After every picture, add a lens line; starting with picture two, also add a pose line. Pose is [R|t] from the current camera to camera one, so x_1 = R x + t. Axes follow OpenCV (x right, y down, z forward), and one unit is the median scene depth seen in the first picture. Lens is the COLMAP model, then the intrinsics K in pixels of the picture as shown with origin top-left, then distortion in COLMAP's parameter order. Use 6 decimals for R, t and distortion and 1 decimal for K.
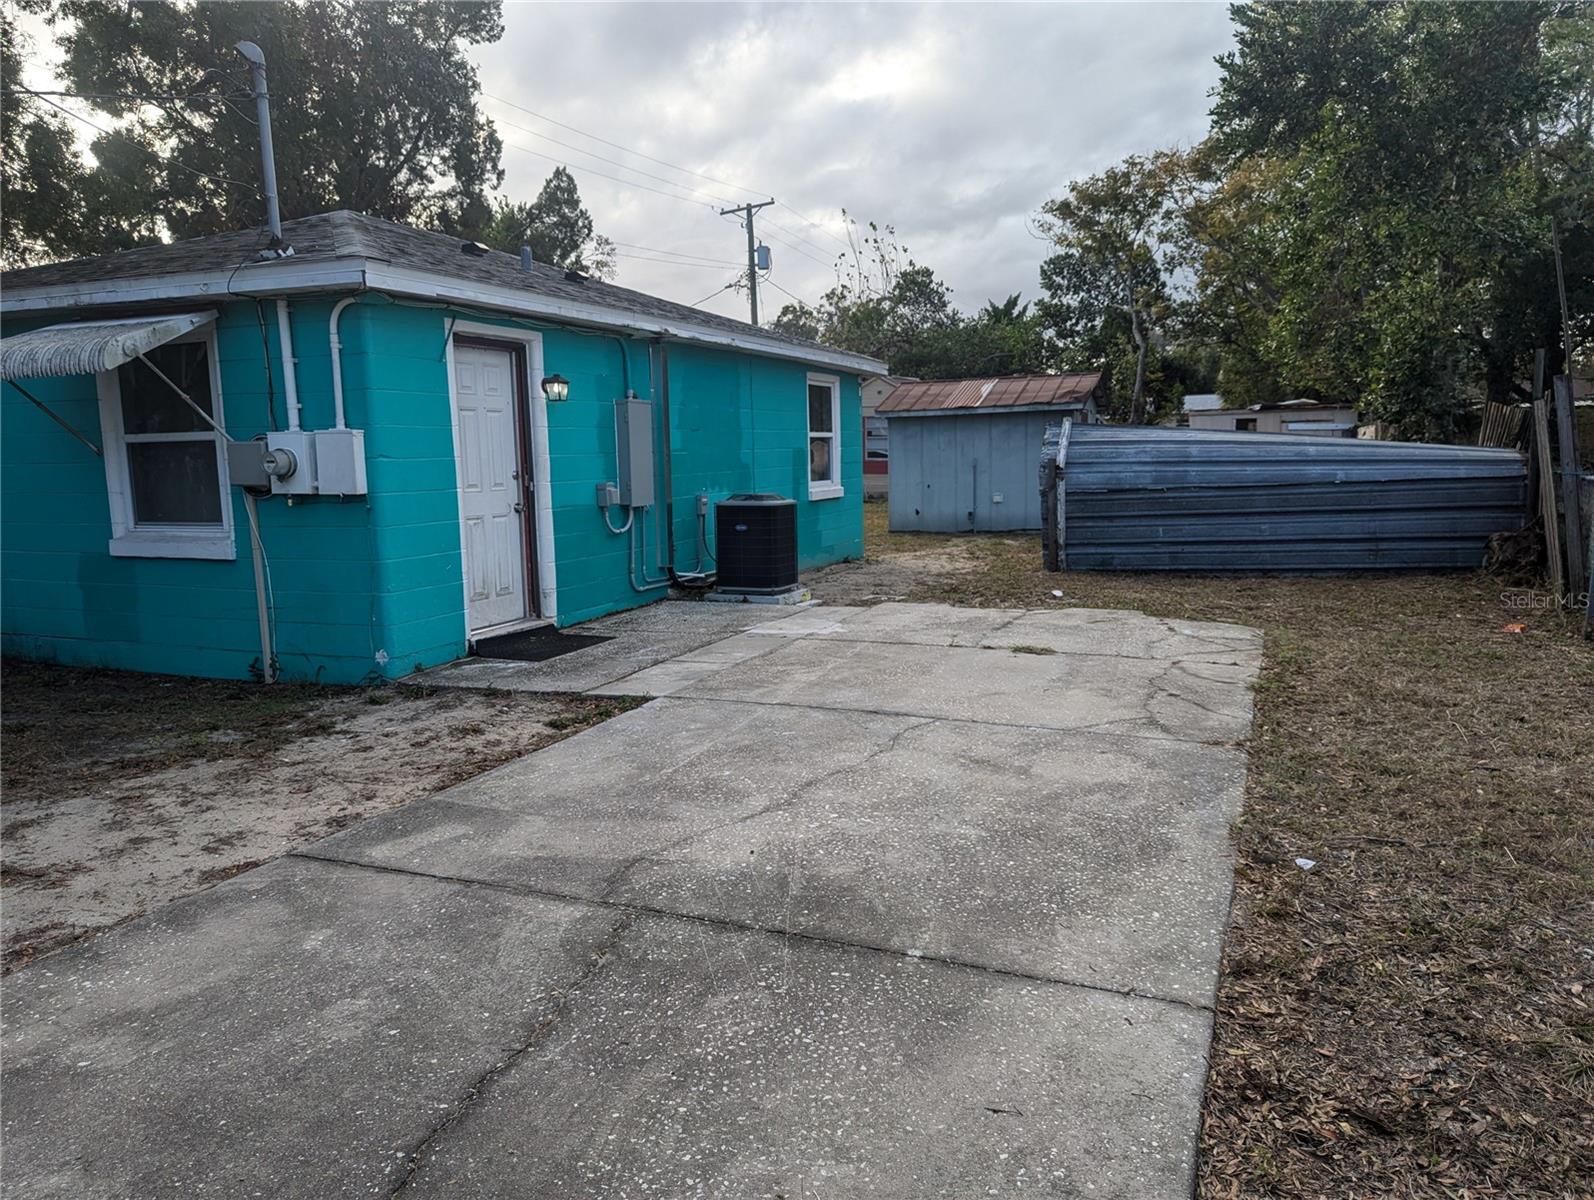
lens RADIAL K [[1114.7, 0, 801.8], [0, 1114.7, 589.9], [0, 0, 1]] dist [0.038132, -0.019805]
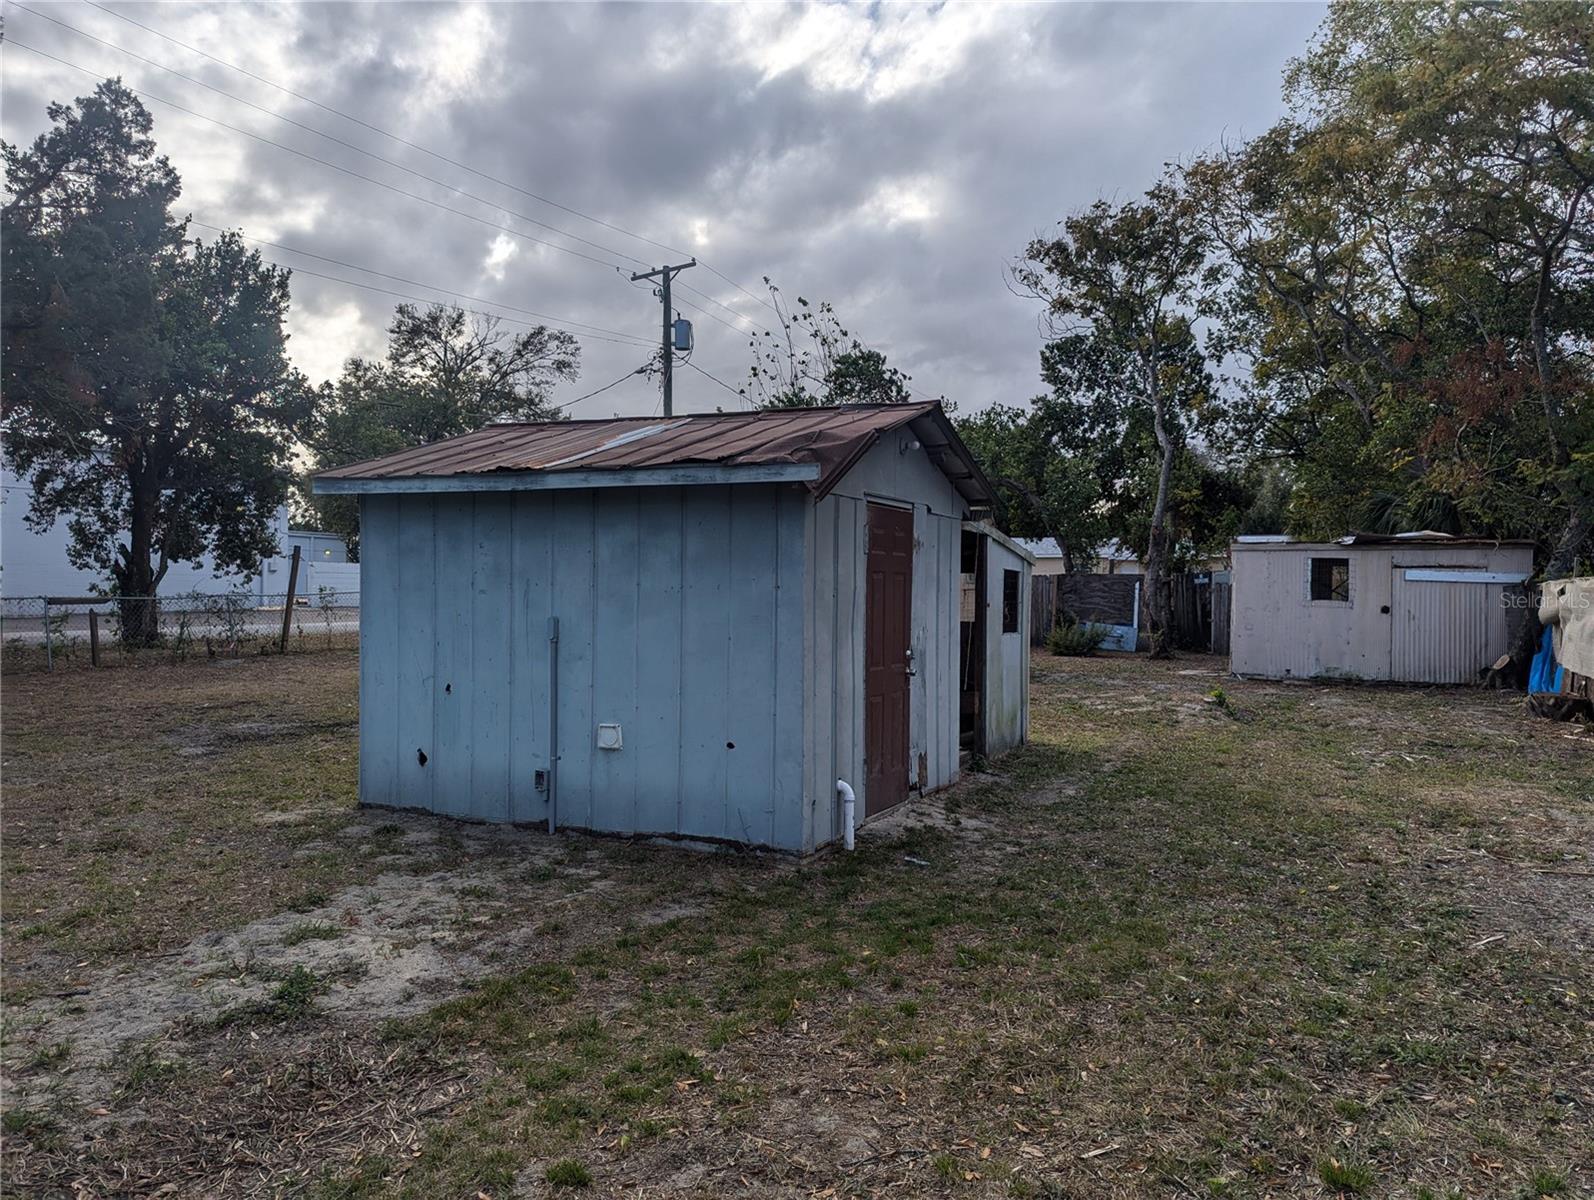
lens RADIAL K [[1114.7, 0, 801.9], [0, 1114.7, 608.4], [0, 0, 1]] dist [0.038132, -0.019805]
pose [[0.997552, 0.038971, -0.058068, 0.559282], [-0.044737, 0.993823, -0.101562, -0.197230], [0.053752, 0.103911, 0.993133, 1.453055]]
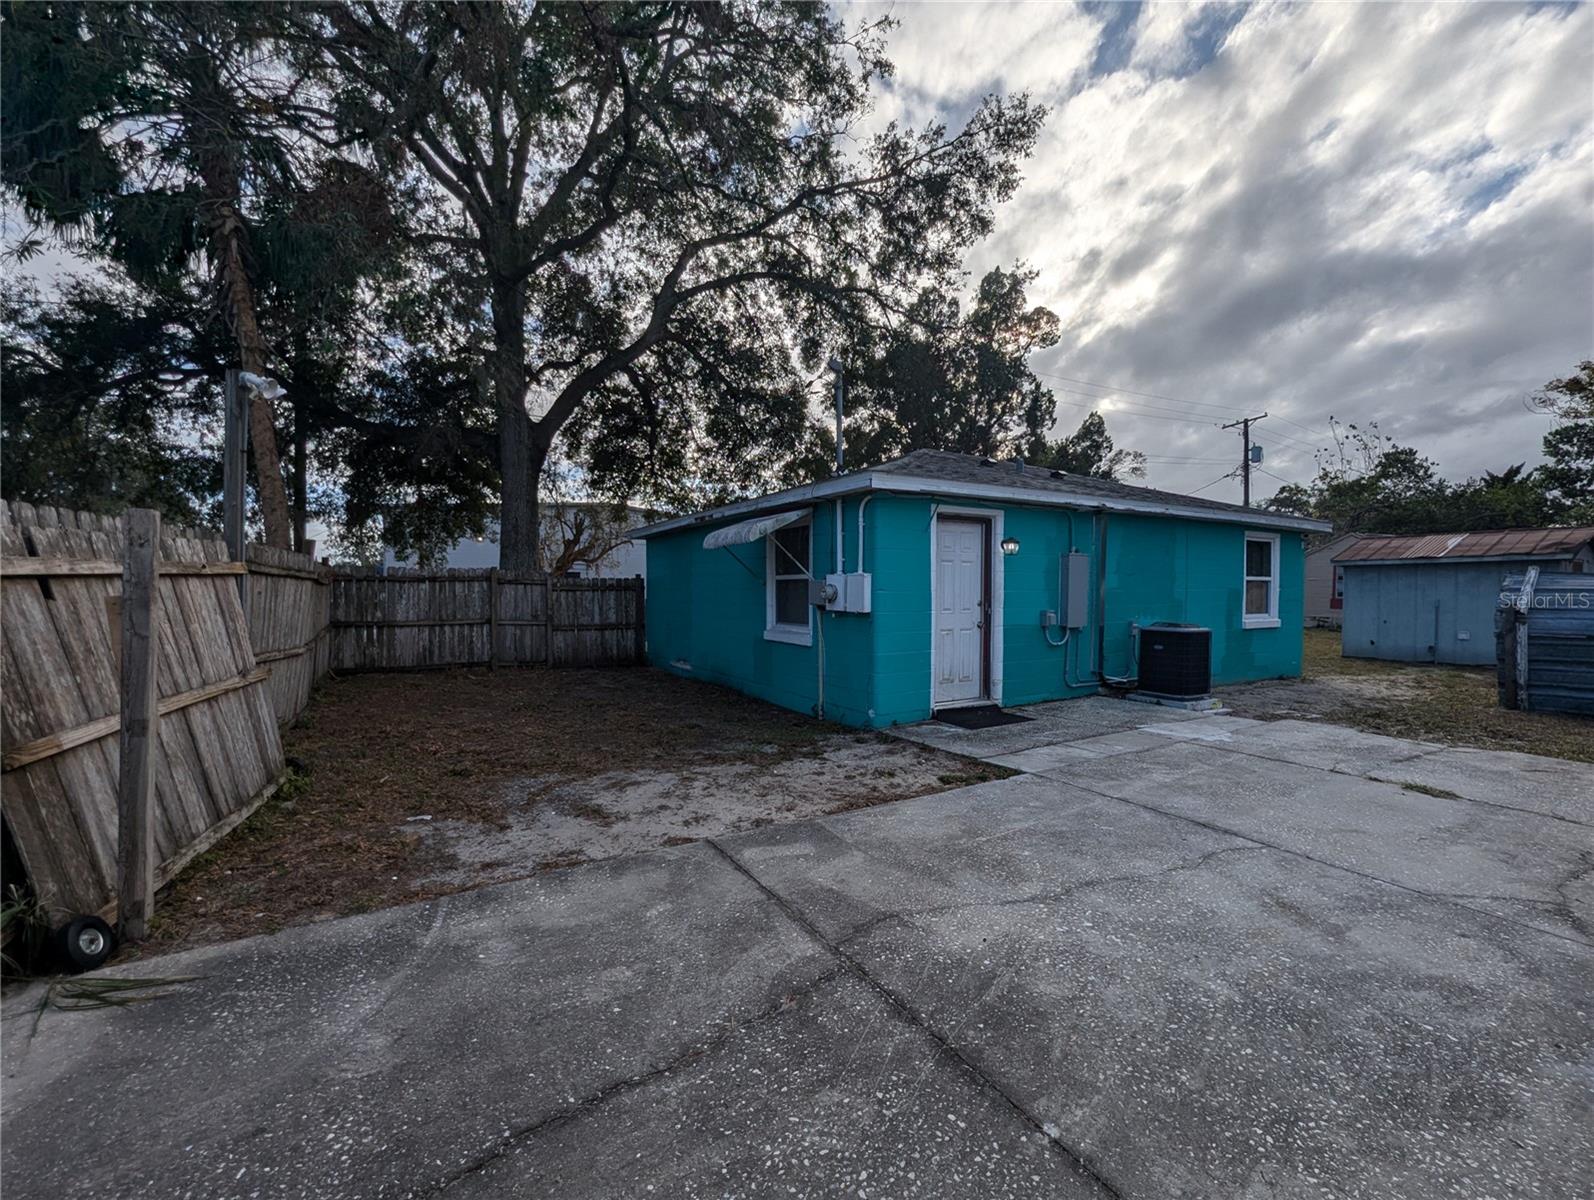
lens RADIAL K [[656.1, 0, 806.8], [0, 656.1, 610.7], [0, 0, 1]] dist [-0.000931, -0.000992]
pose [[0.800105, 0.040927, -0.598462, 0.083528], [-0.091715, 0.994286, -0.054621, -0.020368], [0.592807, 0.098591, 0.799287, 0.133571]]
